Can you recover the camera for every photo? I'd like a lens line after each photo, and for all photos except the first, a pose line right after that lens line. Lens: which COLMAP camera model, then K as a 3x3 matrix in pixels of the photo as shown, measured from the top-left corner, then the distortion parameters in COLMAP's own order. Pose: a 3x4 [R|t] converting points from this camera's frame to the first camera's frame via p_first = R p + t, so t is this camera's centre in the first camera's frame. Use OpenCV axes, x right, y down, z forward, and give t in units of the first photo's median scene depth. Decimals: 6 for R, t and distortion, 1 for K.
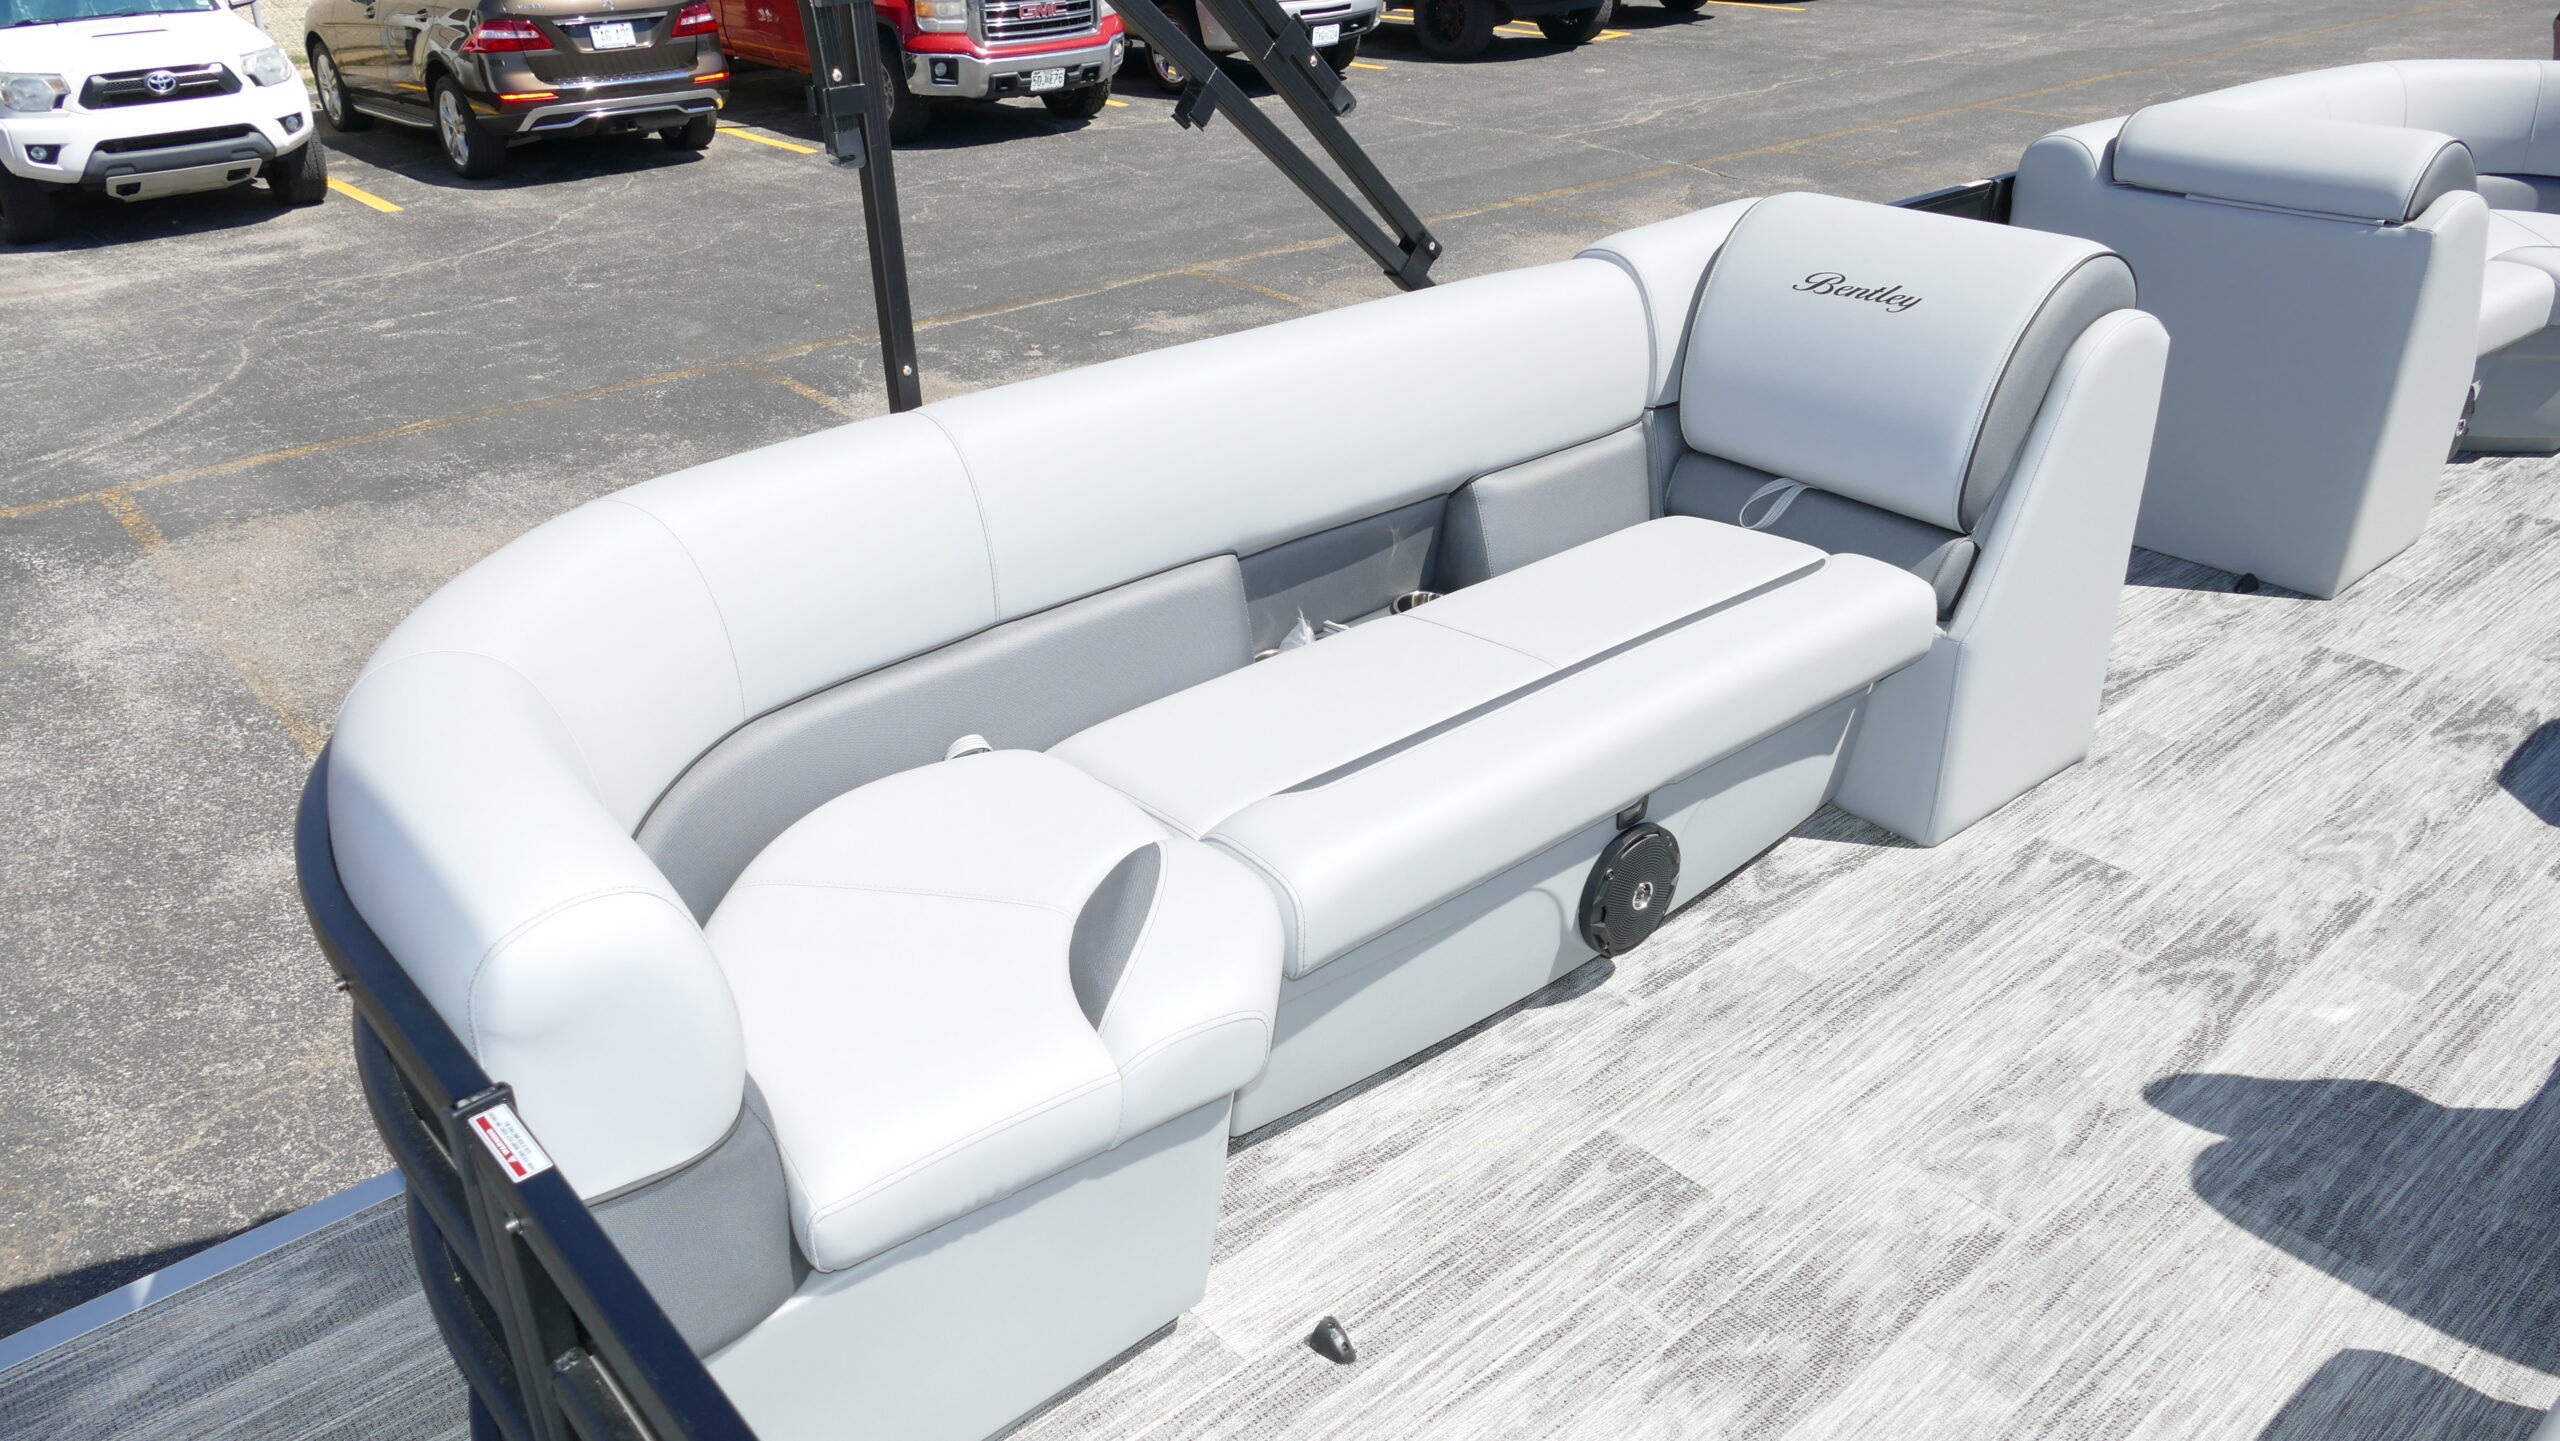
lens RADIAL K [[1833.5, 0, 1265.1], [0, 1833.5, 709.5], [0, 0, 1]] dist [-0.014495, 0.009507]
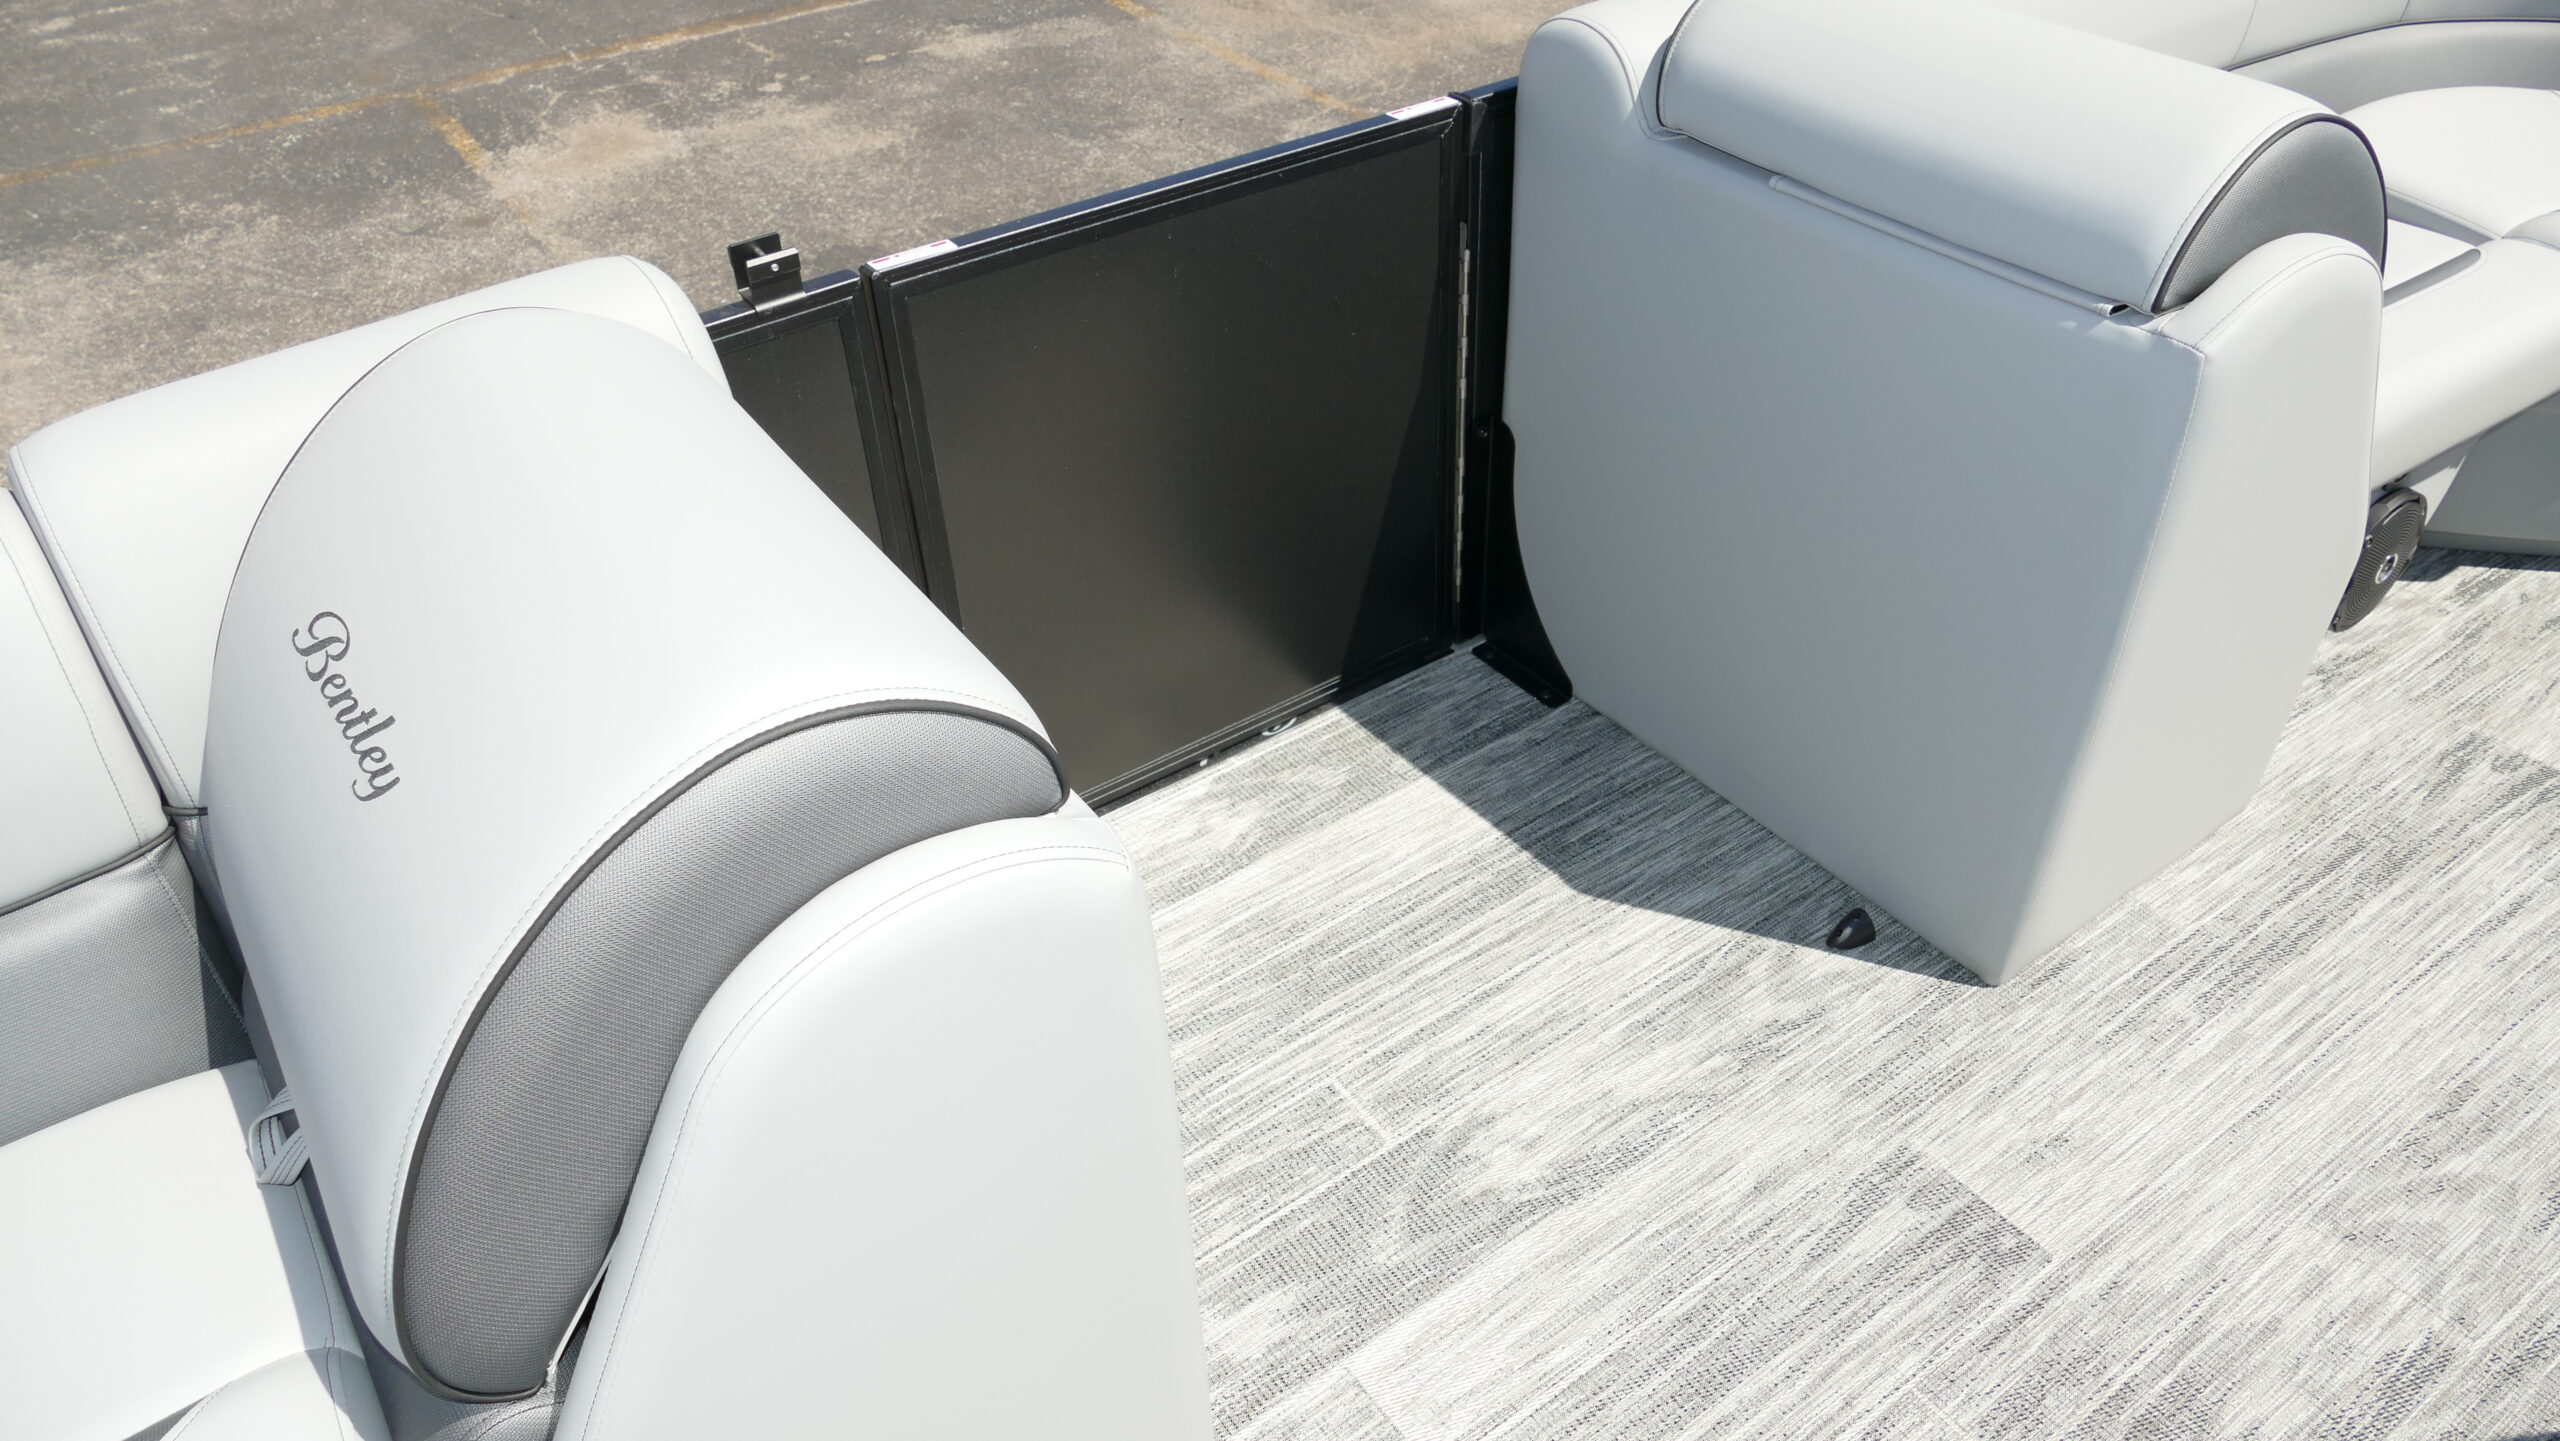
lens RADIAL K [[1833.5, 0, 1268.6], [0, 1833.5, 708.4], [0, 0, 1]] dist [-0.014495, 0.009507]
pose [[0.995779, 0.047541, -0.078515, 0.528498], [-0.031466, 0.980387, 0.194552, -0.297562], [0.086224, -0.191260, 0.977745, 0.622117]]
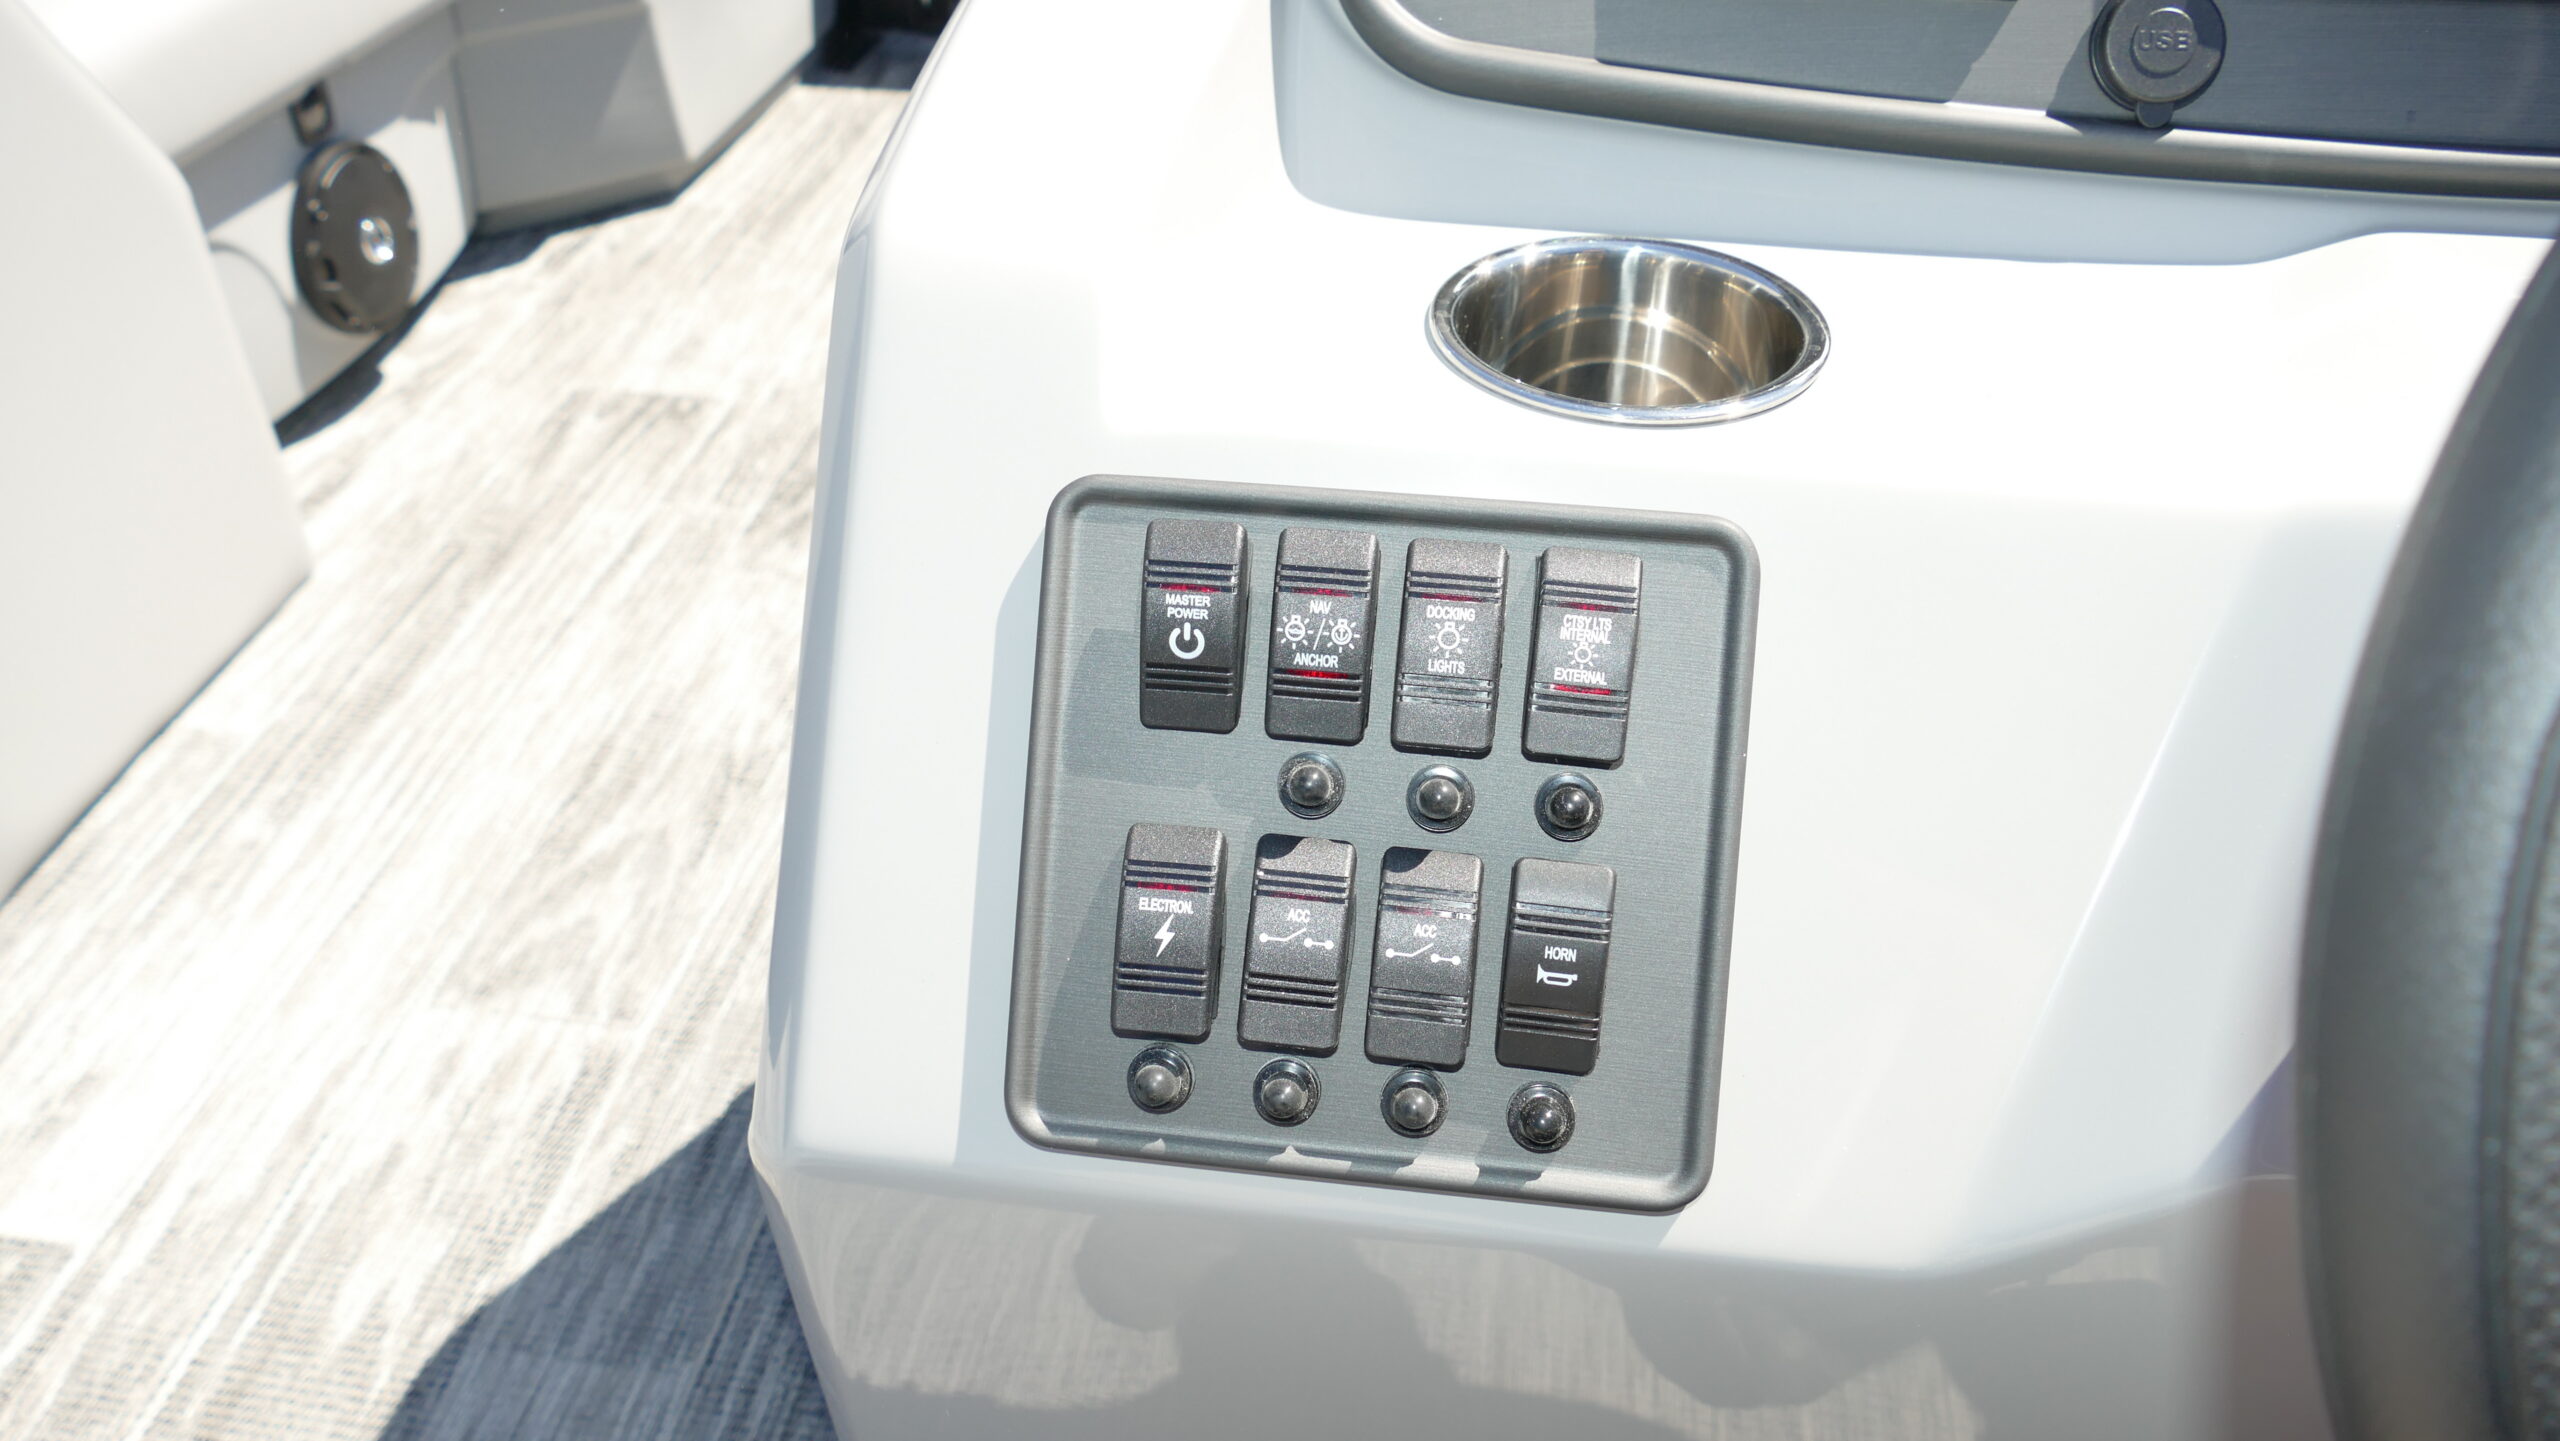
lens RADIAL K [[1833.5, 0, 1263.5], [0, 1833.5, 711.0], [0, 0, 1]] dist [-0.014495, 0.009507]
pose [[0.753395, -0.397600, 0.523746, 0.769850], [0.283632, 0.915078, 0.286680, -0.165984], [-0.593252, -0.067432, 0.802188, 0.726657]]
